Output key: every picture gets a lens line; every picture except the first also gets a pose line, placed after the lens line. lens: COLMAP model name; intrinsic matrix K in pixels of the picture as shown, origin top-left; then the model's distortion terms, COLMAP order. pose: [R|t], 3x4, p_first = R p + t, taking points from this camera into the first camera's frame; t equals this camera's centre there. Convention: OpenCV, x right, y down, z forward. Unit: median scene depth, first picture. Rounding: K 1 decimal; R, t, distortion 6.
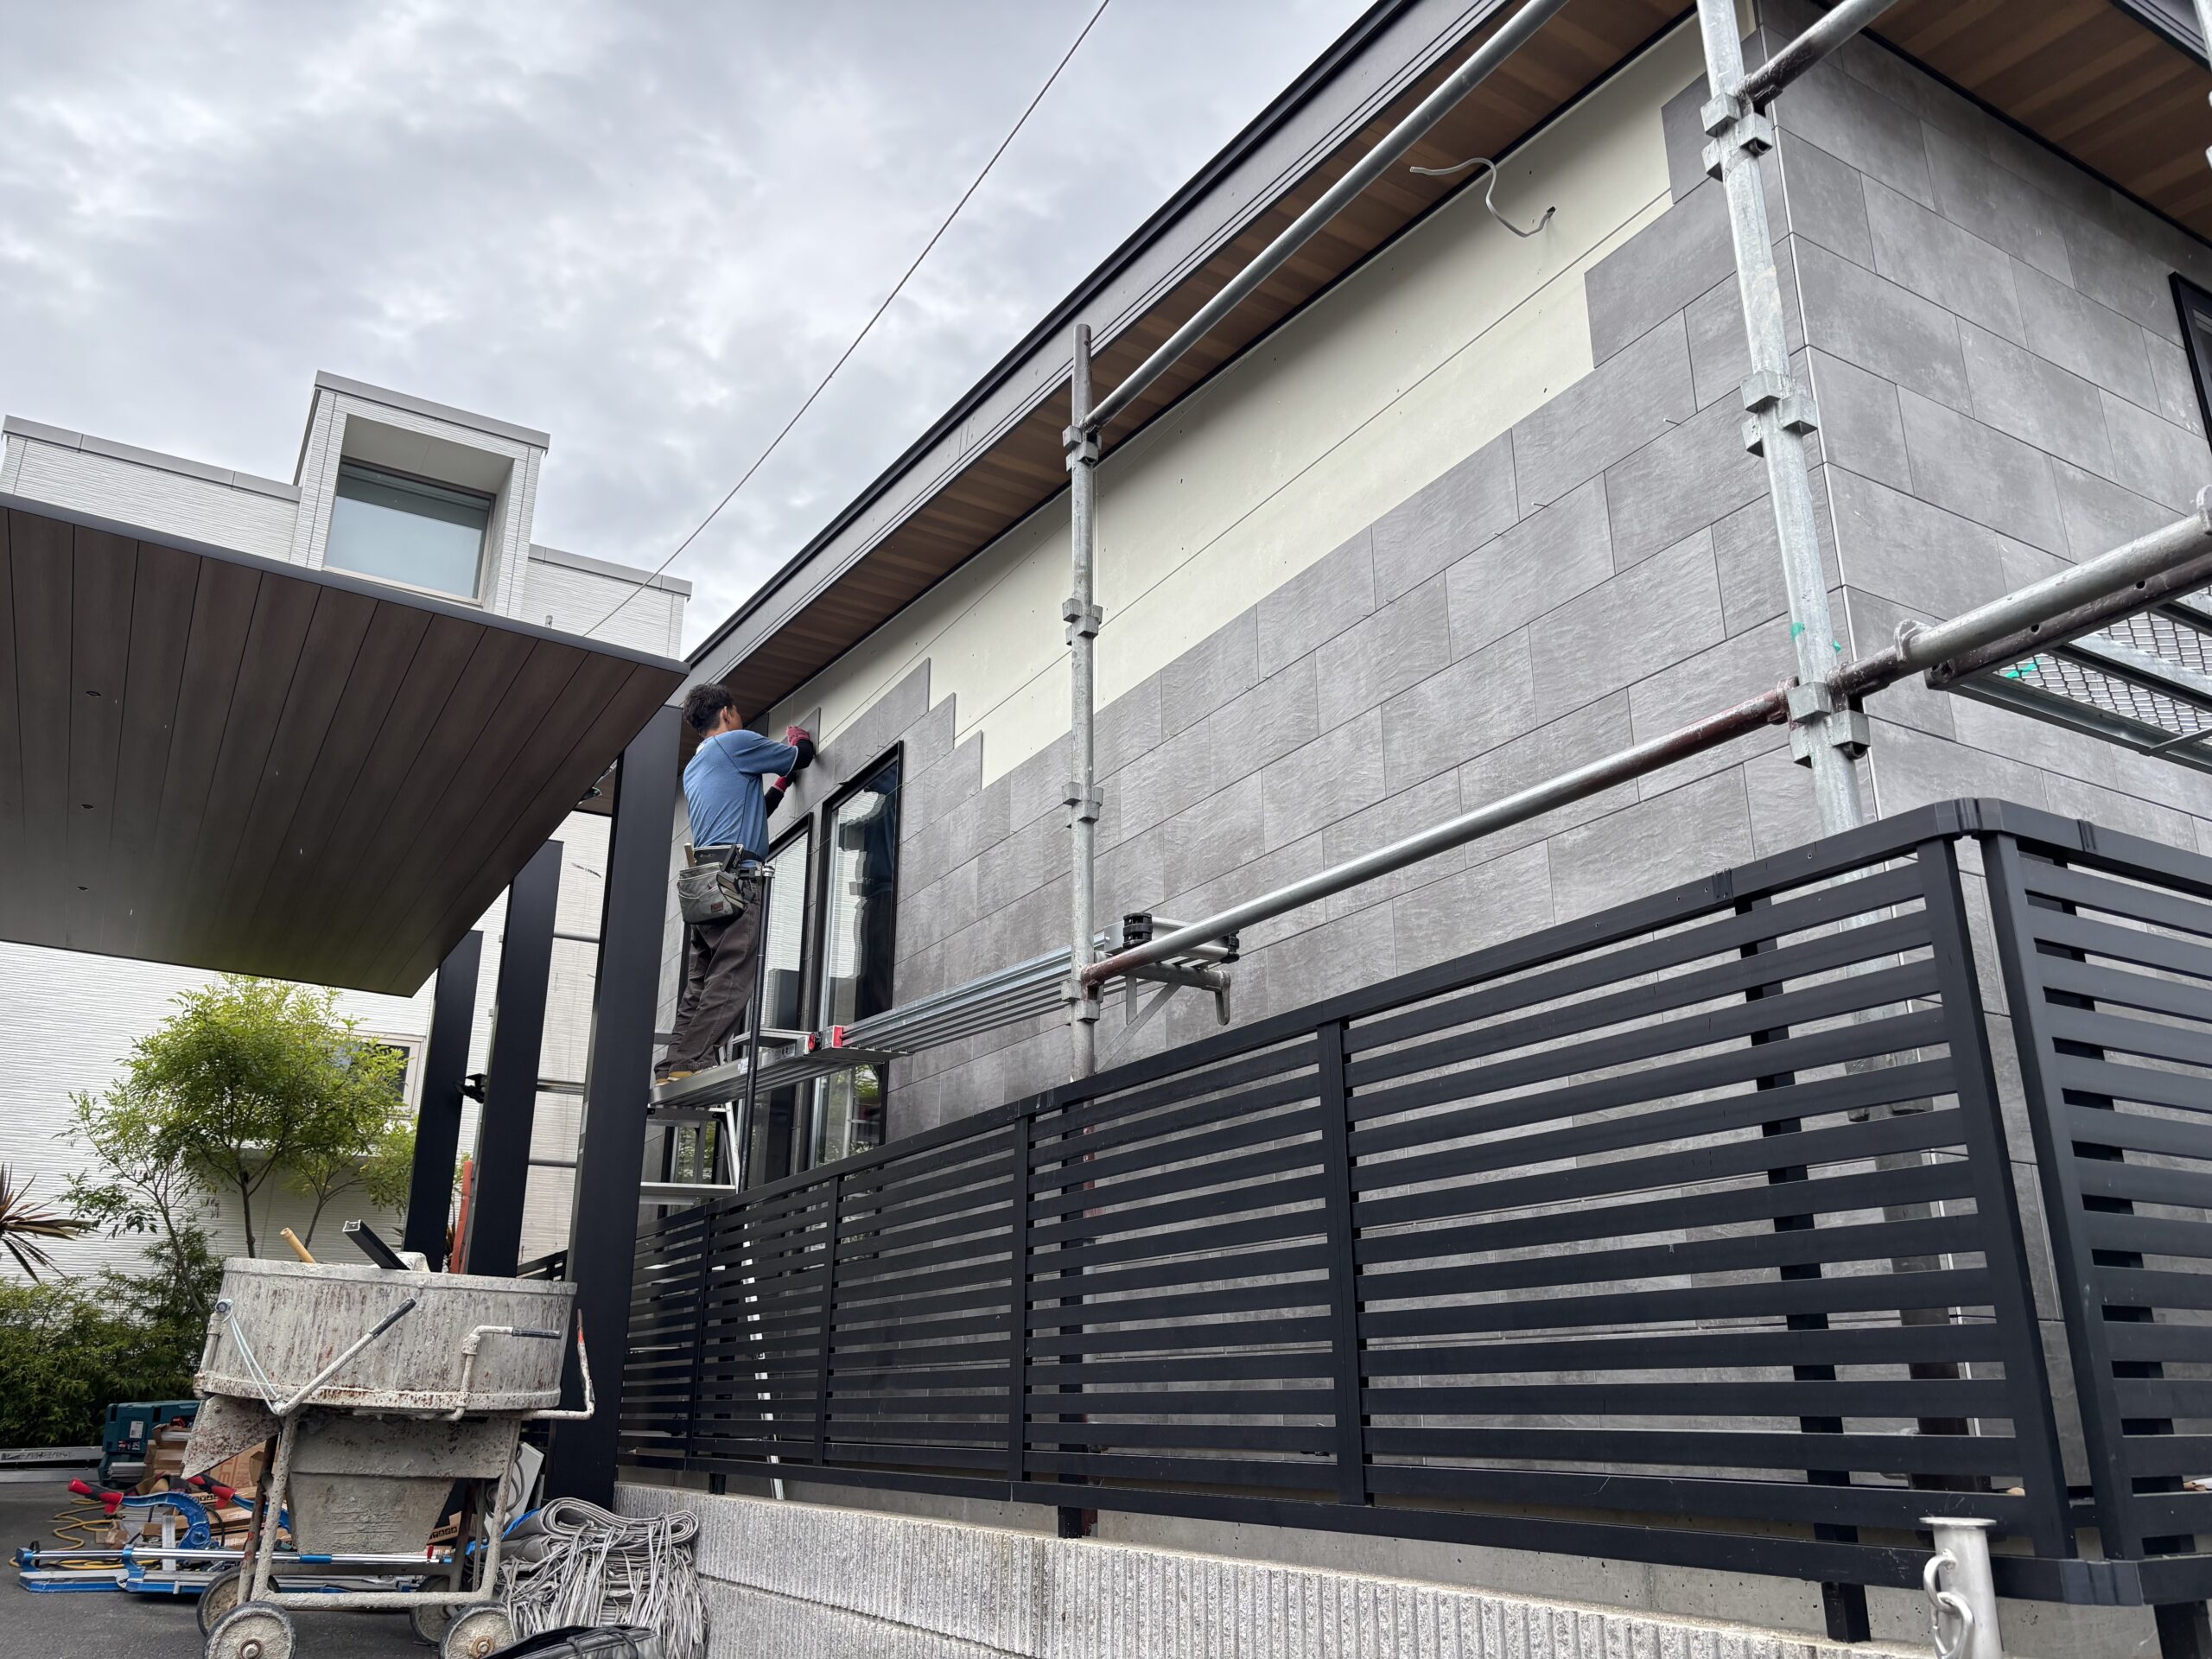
lens RADIAL K [[1702.5, 0, 1106.0], [0, 1702.5, 829.5], [0, 0, 1]] dist [-0.005045, 0.000029]
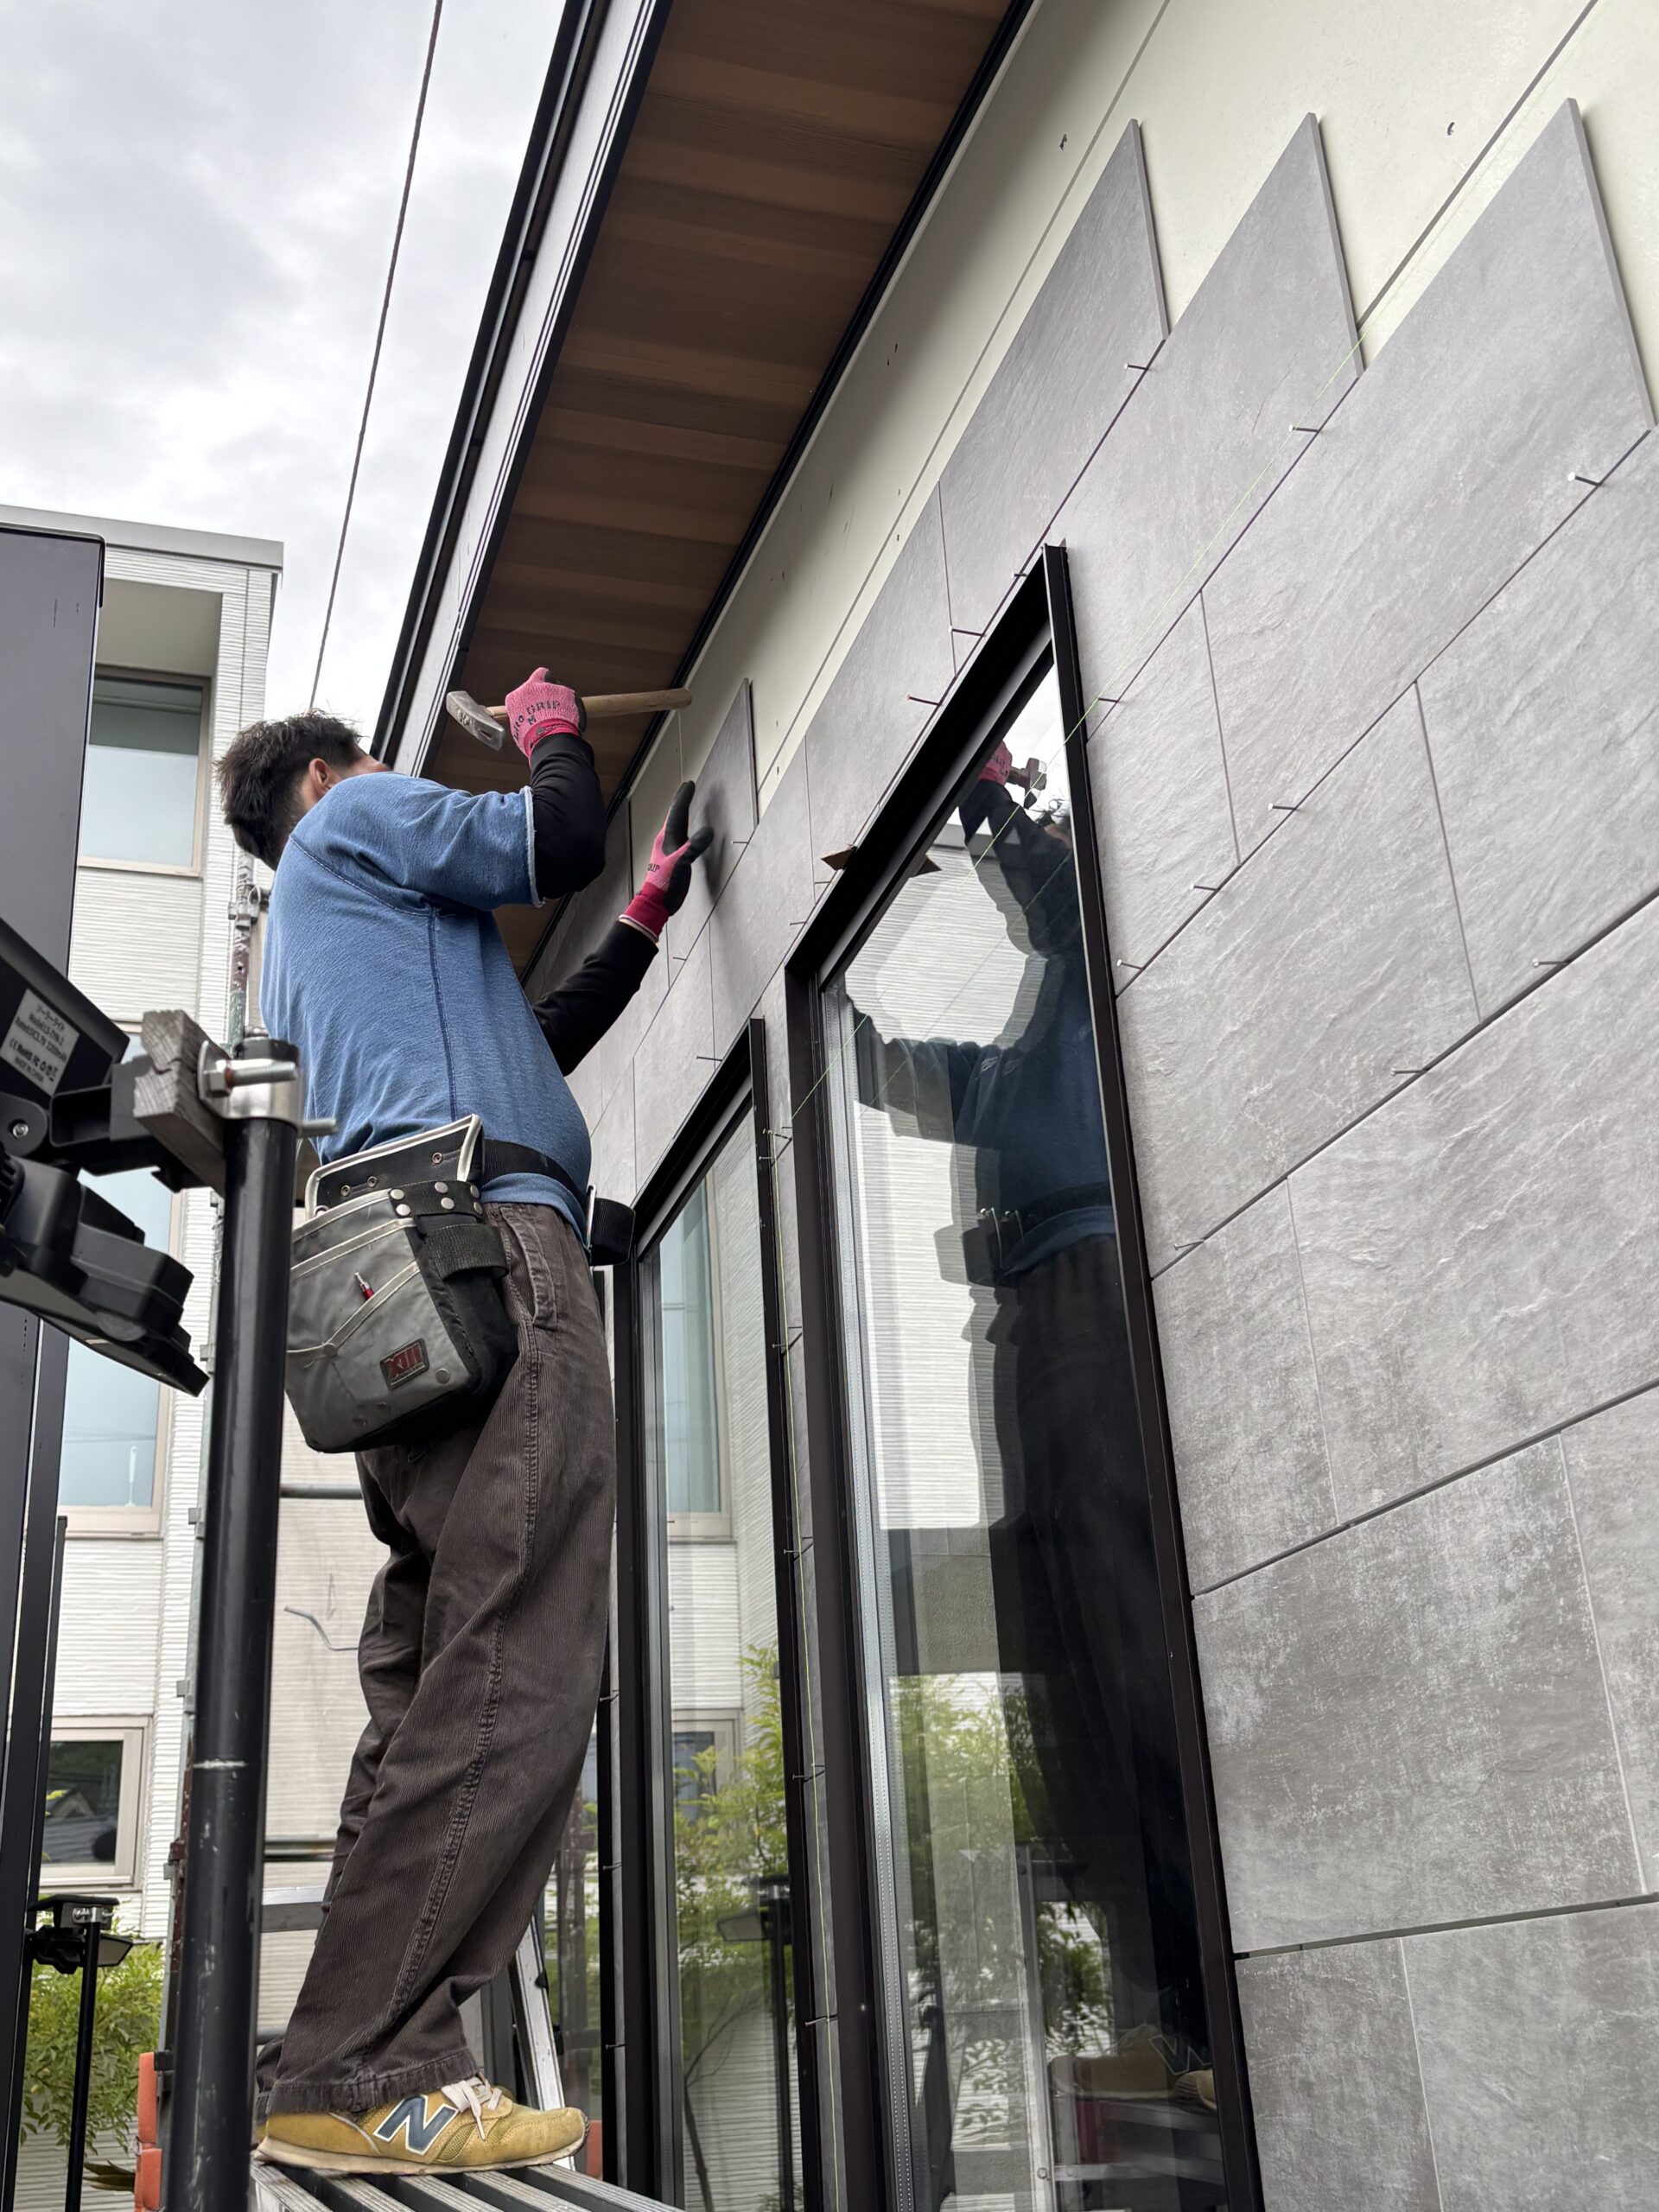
lens RADIAL K [[2232.6, 0, 829.5], [0, 2232.6, 1106.0], [0, 0, 1]] dist [-0.009860, -0.003977]
pose [[0.972121, -0.141689, -0.186827, -0.103760], [0.130549, 0.988918, -0.070703, 0.036293], [0.194774, 0.044342, 0.979845, 0.707939]]
